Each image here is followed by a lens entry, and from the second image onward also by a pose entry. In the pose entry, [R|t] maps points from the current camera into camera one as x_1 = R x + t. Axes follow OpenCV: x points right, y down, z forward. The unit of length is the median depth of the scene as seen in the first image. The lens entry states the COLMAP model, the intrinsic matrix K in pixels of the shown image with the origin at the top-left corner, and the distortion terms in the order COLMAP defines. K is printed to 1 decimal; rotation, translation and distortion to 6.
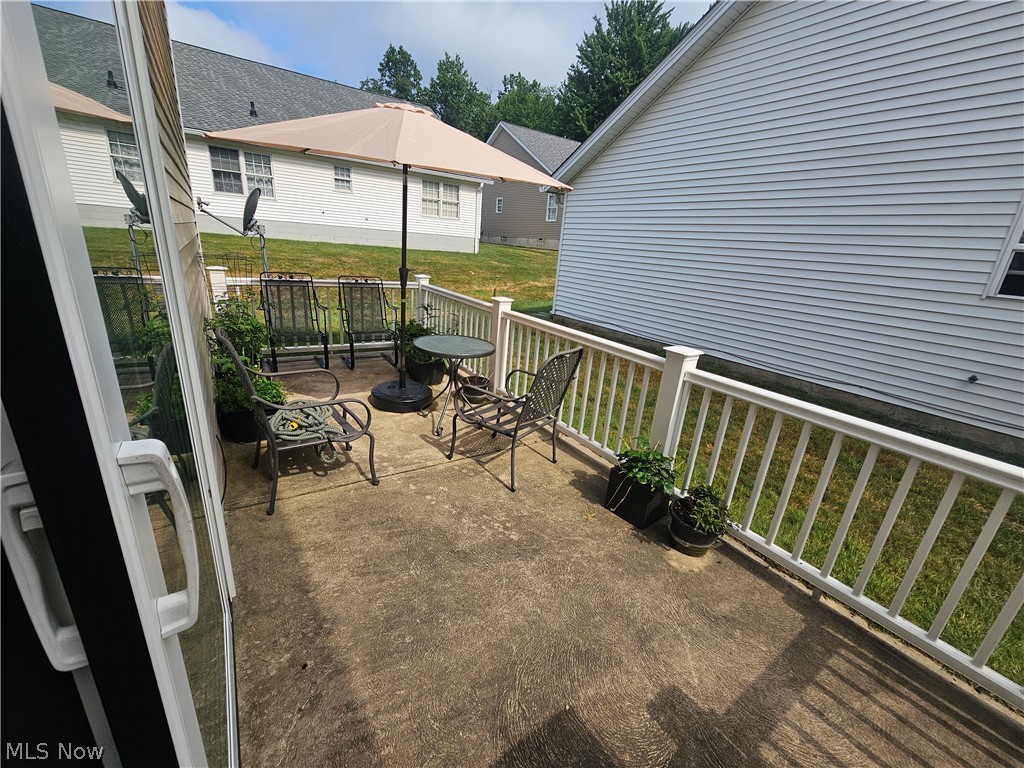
lens RADIAL K [[419.2, 0, 509.7], [0, 419.2, 383.8], [0, 0, 1]] dist [0.004144, 0.001542]
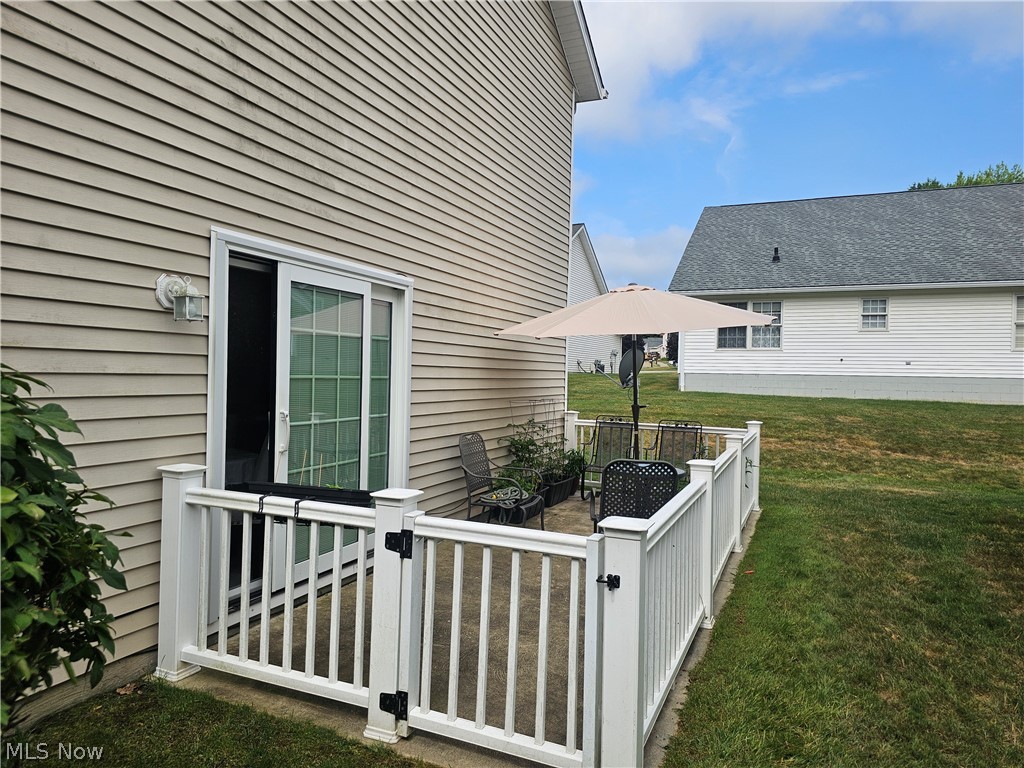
lens RADIAL K [[682.7, 0, 510.6], [0, 682.7, 382.4], [0, 0, 1]] dist [0.037971, -0.010507]
pose [[0.544218, -0.053467, -0.837238, 0.281866], [-0.244686, 0.944462, -0.219365, 0.041691], [0.802468, 0.324242, 0.500911, -0.066182]]
